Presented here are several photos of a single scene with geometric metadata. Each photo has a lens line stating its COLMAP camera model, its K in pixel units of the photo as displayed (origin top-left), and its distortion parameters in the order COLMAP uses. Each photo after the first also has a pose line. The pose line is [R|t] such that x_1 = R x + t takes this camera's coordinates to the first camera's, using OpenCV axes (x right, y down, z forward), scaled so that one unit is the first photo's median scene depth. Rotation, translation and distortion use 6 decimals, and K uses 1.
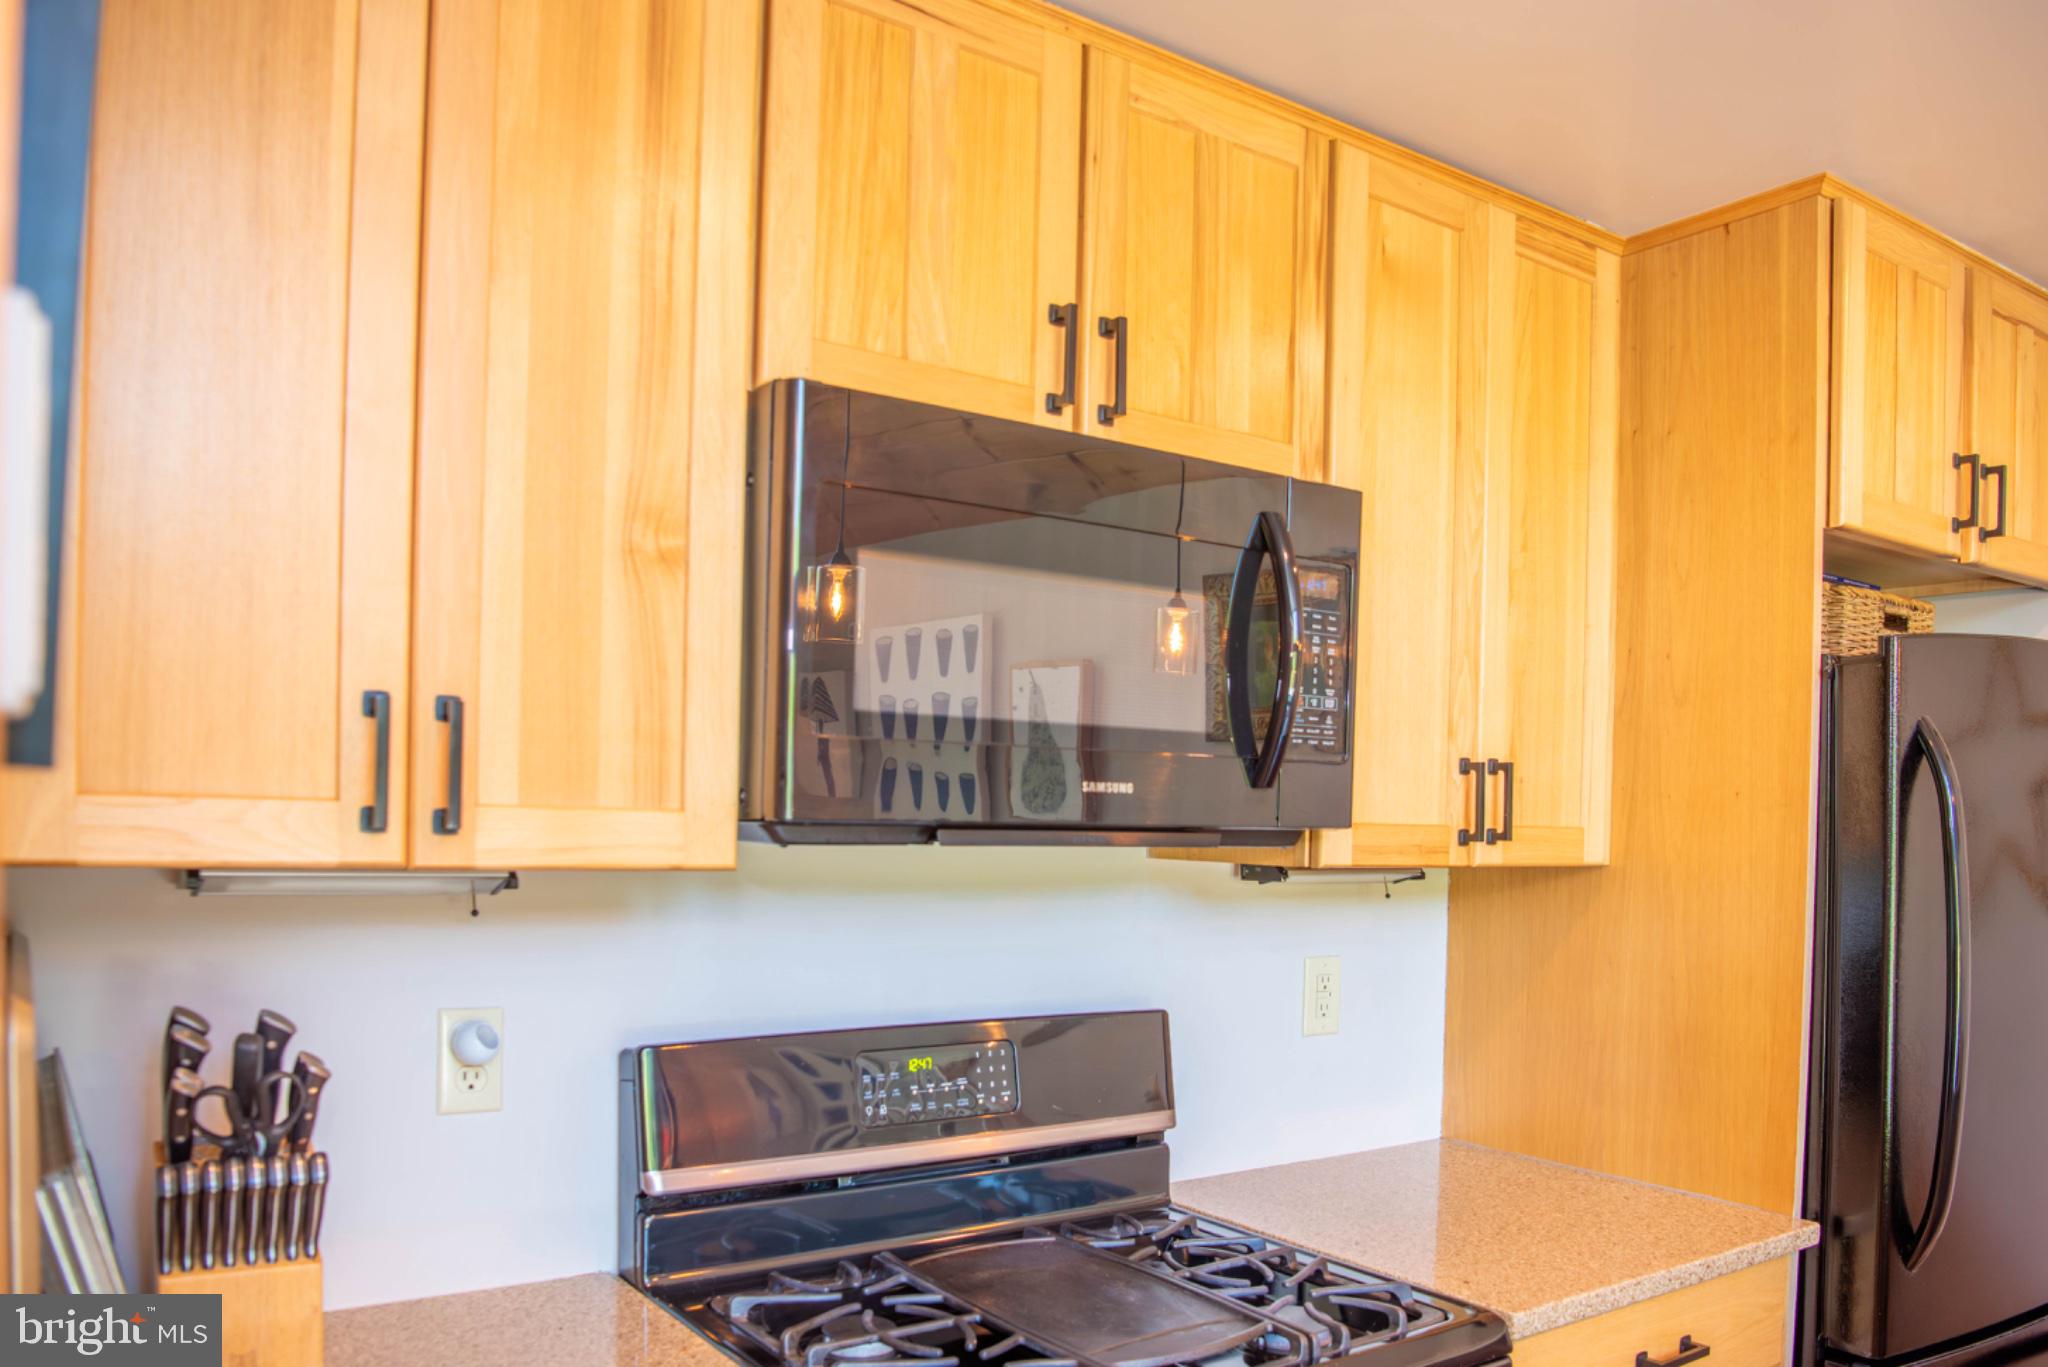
lens RADIAL K [[1485.2, 0, 1023.0], [0, 1485.2, 812.3], [0, 0, 1]] dist [-0.060252, 0.009100]
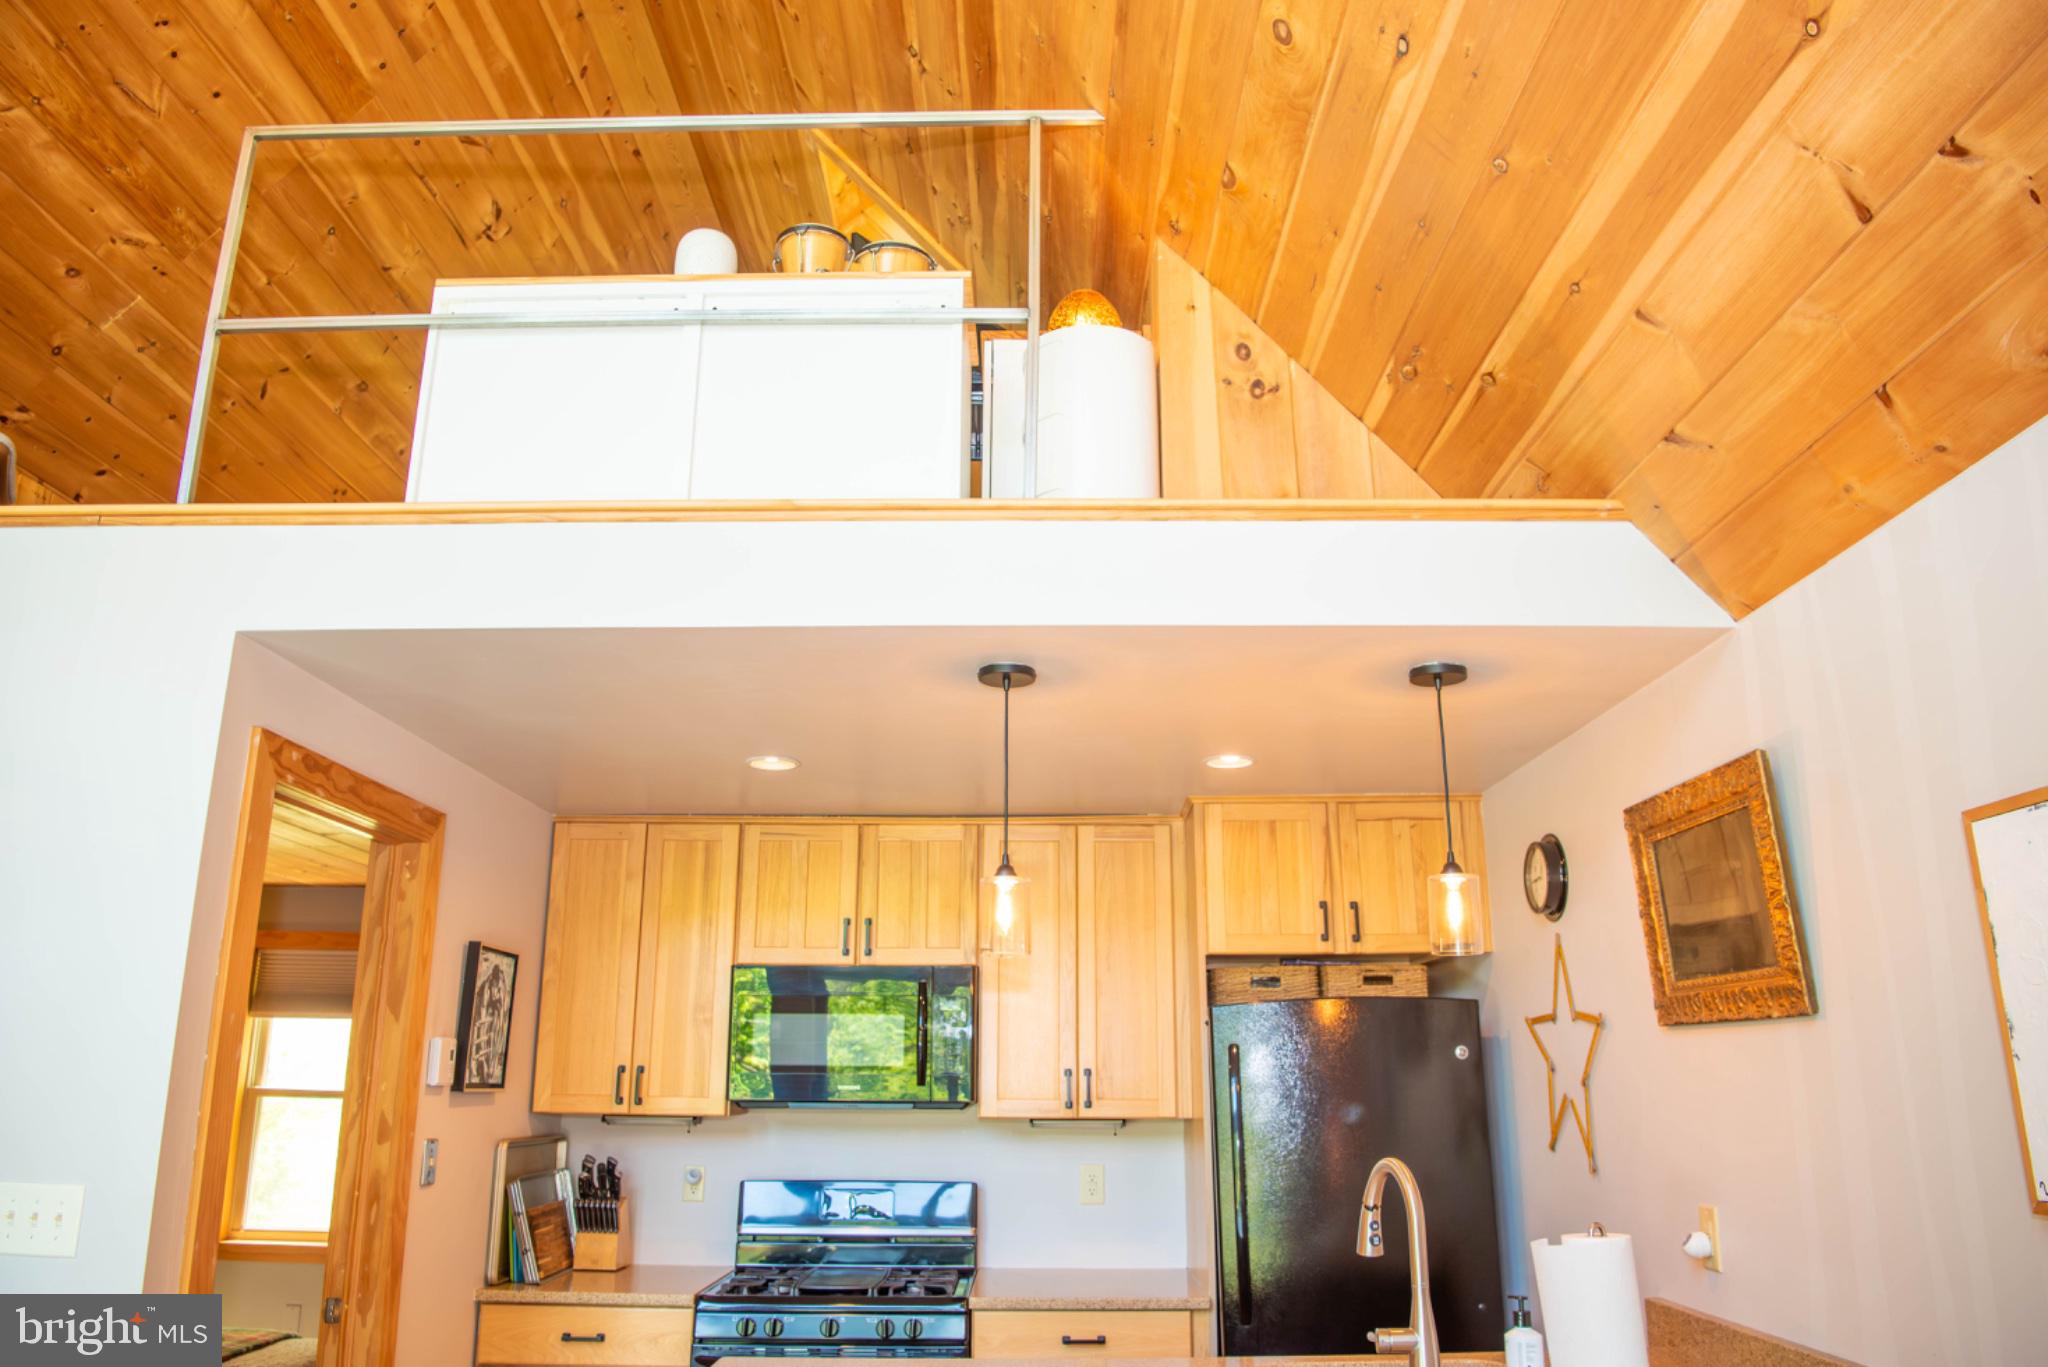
lens RADIAL K [[1442.9, 0, 1024.0], [0, 1442.9, 683.5], [0, 0, 1]] dist [-0.076624, 0.019618]
pose [[0.817238, -0.178306, -0.548022, 1.607159], [0.015528, 0.957400, -0.288346, 0.031551], [0.576091, 0.227138, 0.785193, -0.940261]]
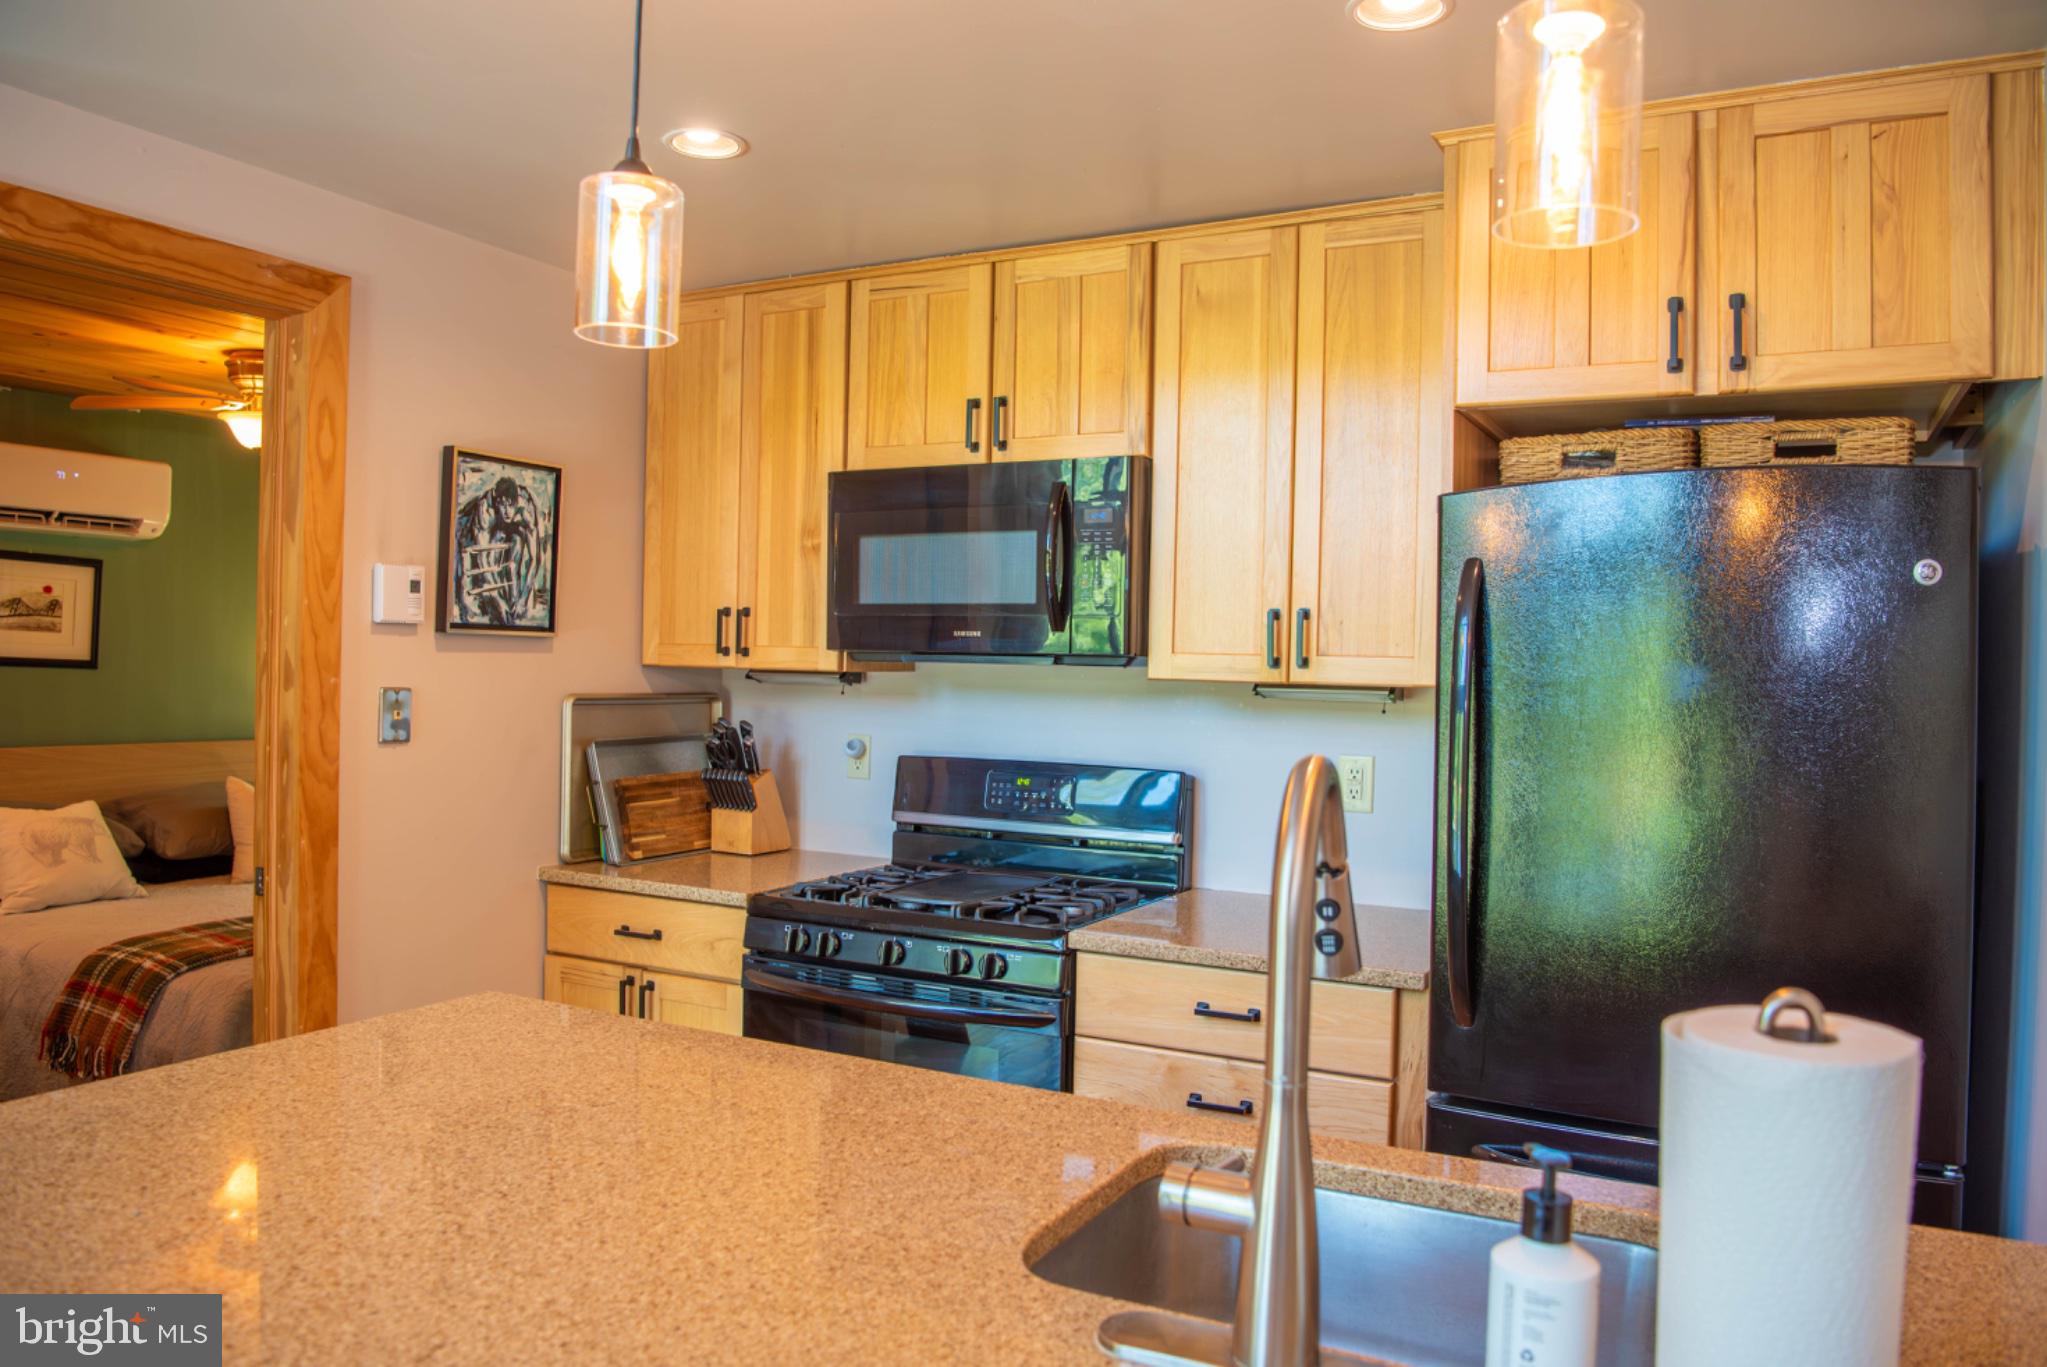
lens RADIAL K [[1442.2, 0, 1023.5], [0, 1442.2, 683.5], [0, 0, 1]] dist [-0.076624, 0.019618]
pose [[0.460883, -0.004085, -0.887452, 1.493191], [-0.016134, 0.999786, -0.012981, 0.061217], [0.887314, 0.020301, 0.460718, 0.122428]]
